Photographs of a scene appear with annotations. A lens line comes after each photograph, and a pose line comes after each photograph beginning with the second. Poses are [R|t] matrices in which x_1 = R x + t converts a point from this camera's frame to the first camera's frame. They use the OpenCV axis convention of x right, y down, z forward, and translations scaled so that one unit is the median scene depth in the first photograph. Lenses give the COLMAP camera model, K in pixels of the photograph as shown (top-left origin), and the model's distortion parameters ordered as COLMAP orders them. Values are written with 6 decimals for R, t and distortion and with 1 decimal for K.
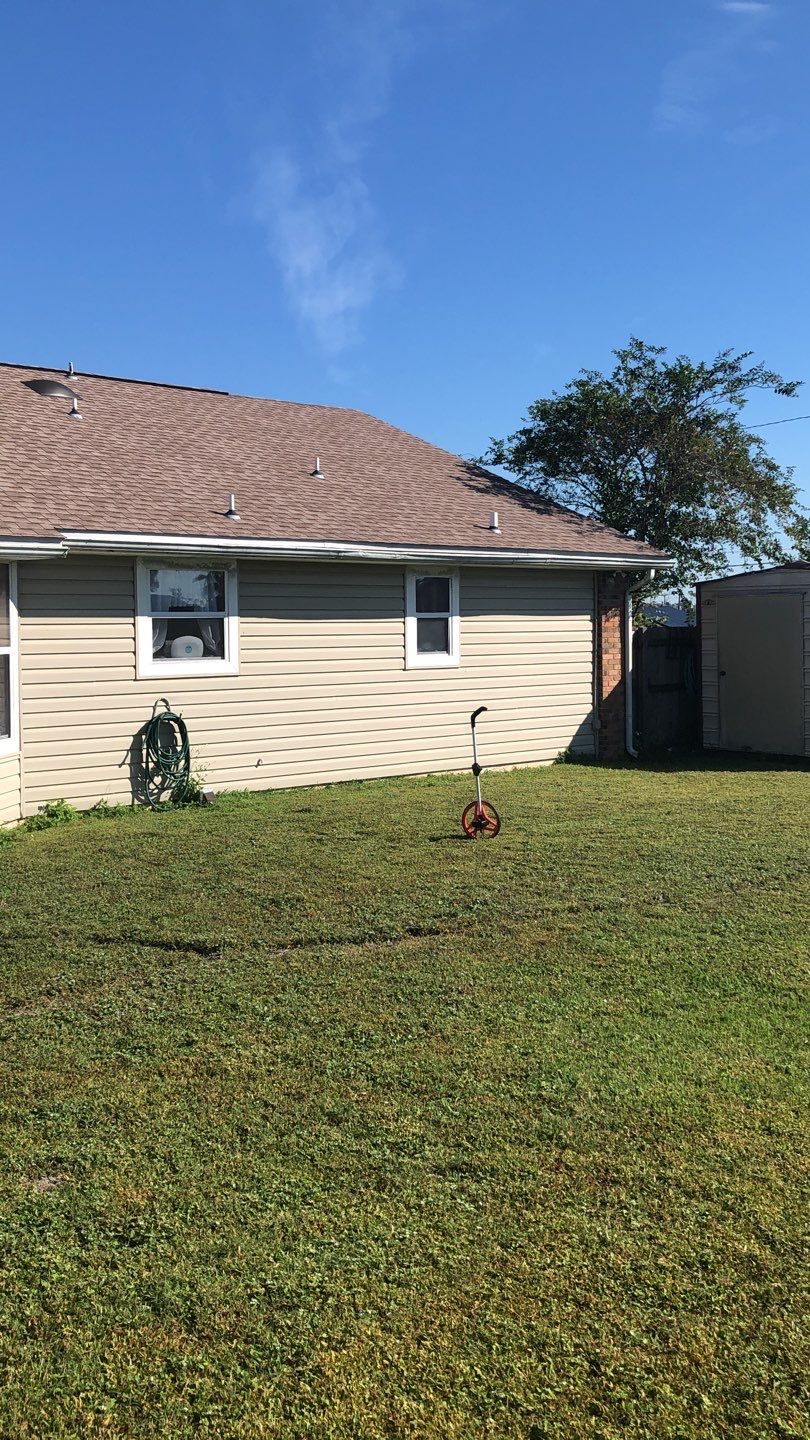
lens RADIAL K [[1573.1, 0, 405.0], [0, 1573.1, 720.5], [0, 0, 1]] dist [-0.001384, 0.000000]
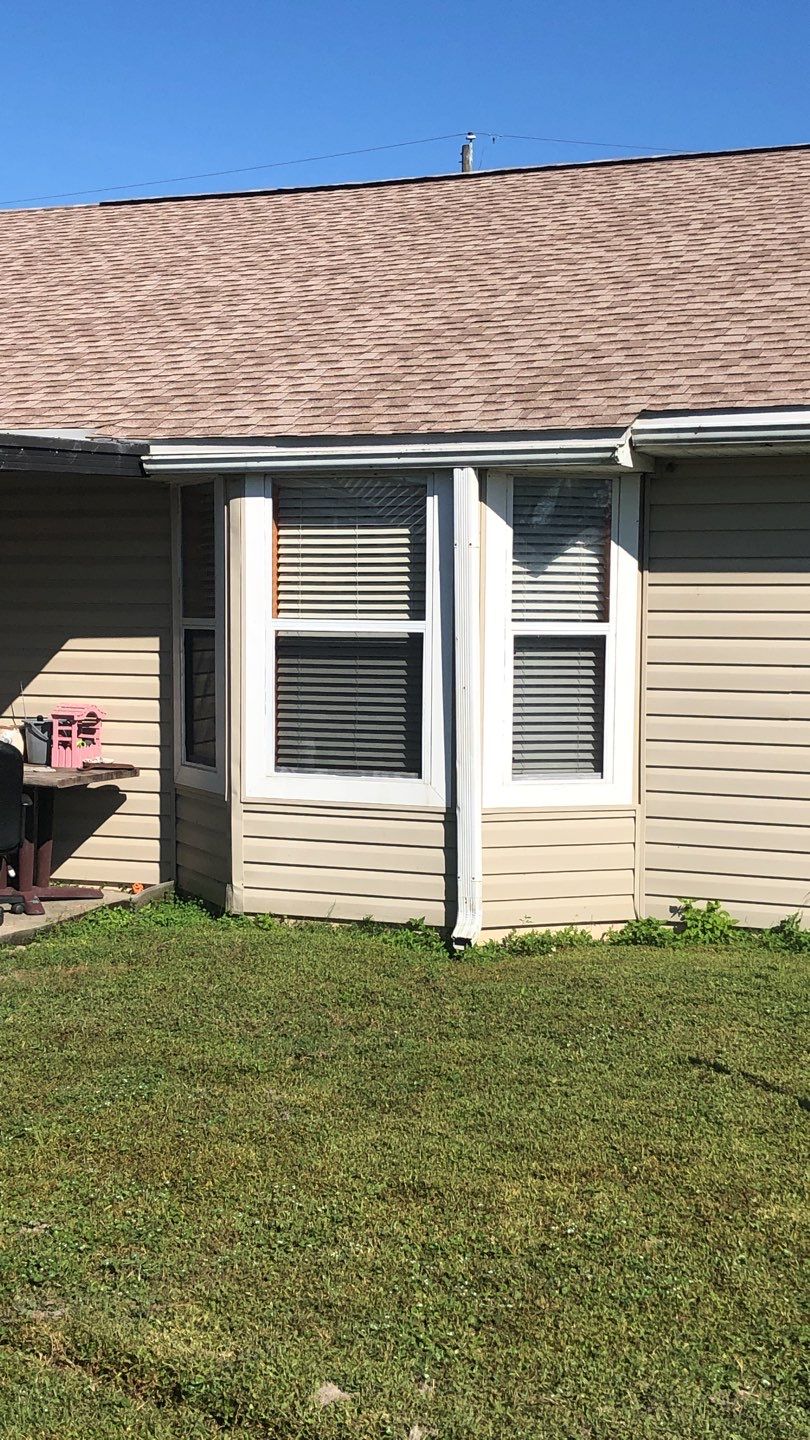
lens RADIAL K [[1573.1, 0, 404.4], [0, 1573.1, 717.9], [0, 0, 1]] dist [-0.001384, 0.000000]
pose [[0.411177, 0.116472, -0.904084, 0.235282], [-0.046392, 0.993192, 0.106852, -0.069528], [0.910374, -0.001993, 0.413781, 0.686504]]
